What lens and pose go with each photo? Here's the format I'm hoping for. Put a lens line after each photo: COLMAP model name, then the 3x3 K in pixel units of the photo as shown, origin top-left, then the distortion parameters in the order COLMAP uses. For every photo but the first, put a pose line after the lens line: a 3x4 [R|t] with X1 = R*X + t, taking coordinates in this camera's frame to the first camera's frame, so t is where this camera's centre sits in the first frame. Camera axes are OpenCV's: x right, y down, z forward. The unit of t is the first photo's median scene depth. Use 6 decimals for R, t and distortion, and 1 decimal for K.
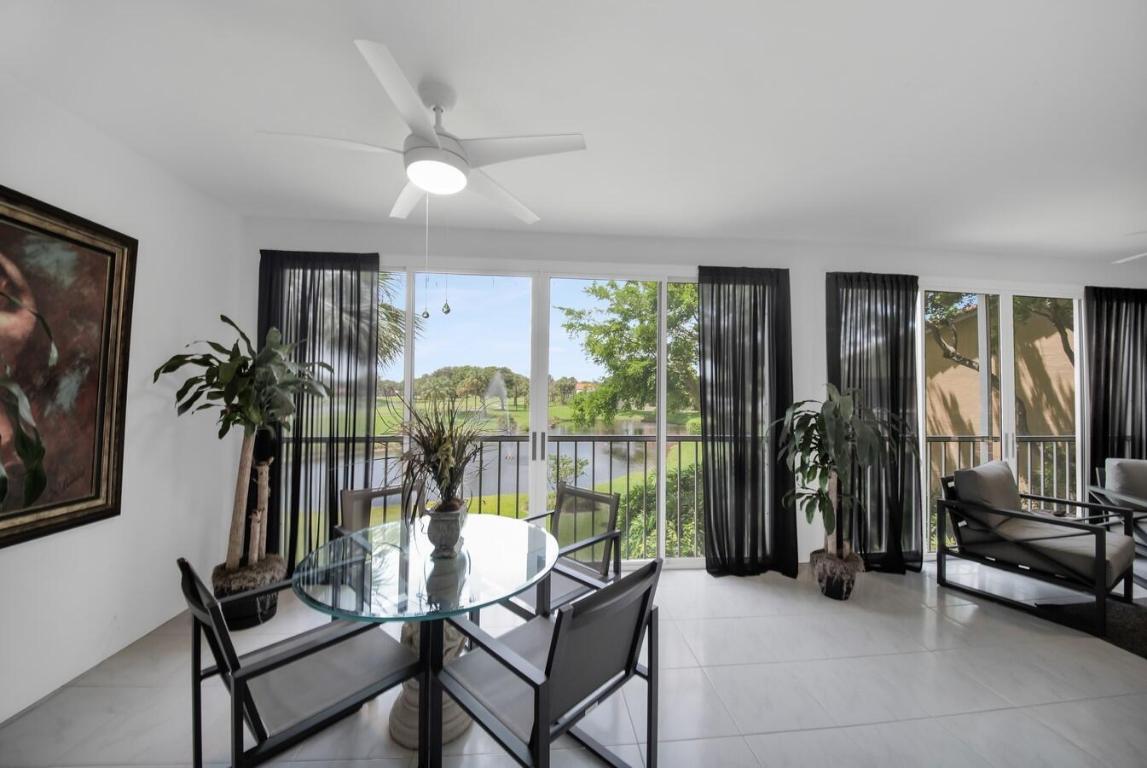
lens RADIAL K [[436.3, 0, 573.5], [0, 436.3, 384.0], [0, 0, 1]] dist [0.001196, -0.007335]
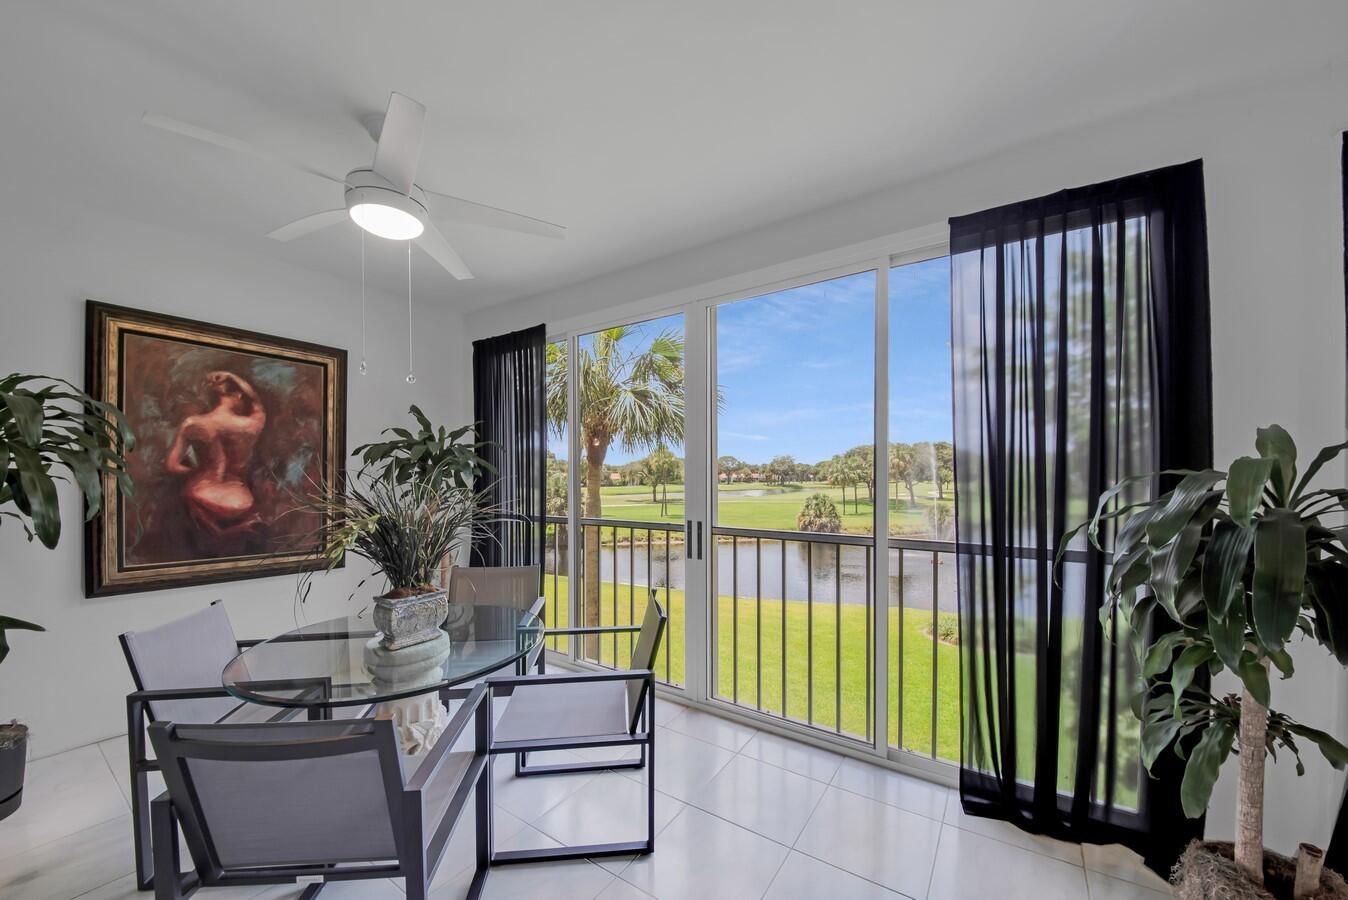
lens RADIAL K [[499.9, 0, 672.9], [0, 499.9, 483.0], [0, 0, 1]] dist [0.000193, -0.008056]
pose [[0.768268, -0.004322, -0.640114, 0.464532], [0.023467, 0.999495, 0.021417, 0.030154], [0.639698, -0.031476, 0.767981, 0.348748]]
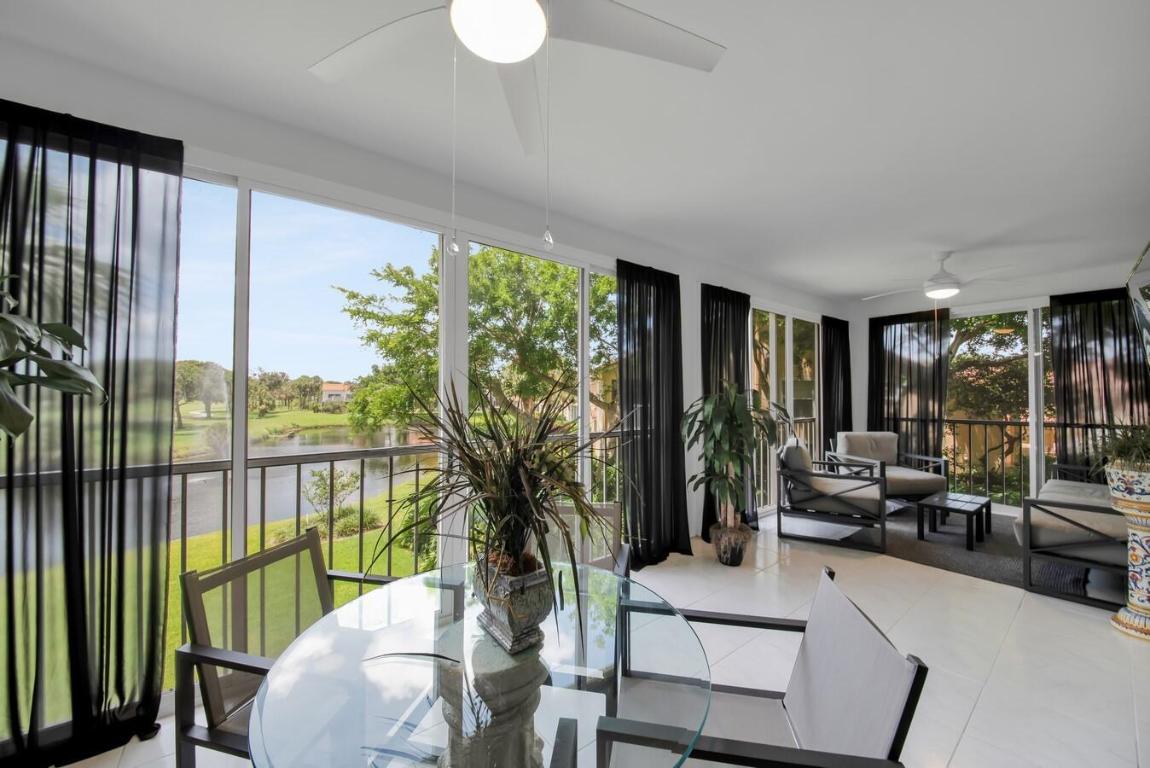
lens RADIAL K [[430.0, 0, 573.0], [0, 430.0, 390.0], [0, 0, 1]] dist [0.011526, -0.000048]
pose [[0.837043, -0.002102, 0.547133, -0.367002], [-0.003474, 0.999952, 0.009156, 0.017712], [-0.547126, -0.009564, 0.836995, 0.270026]]
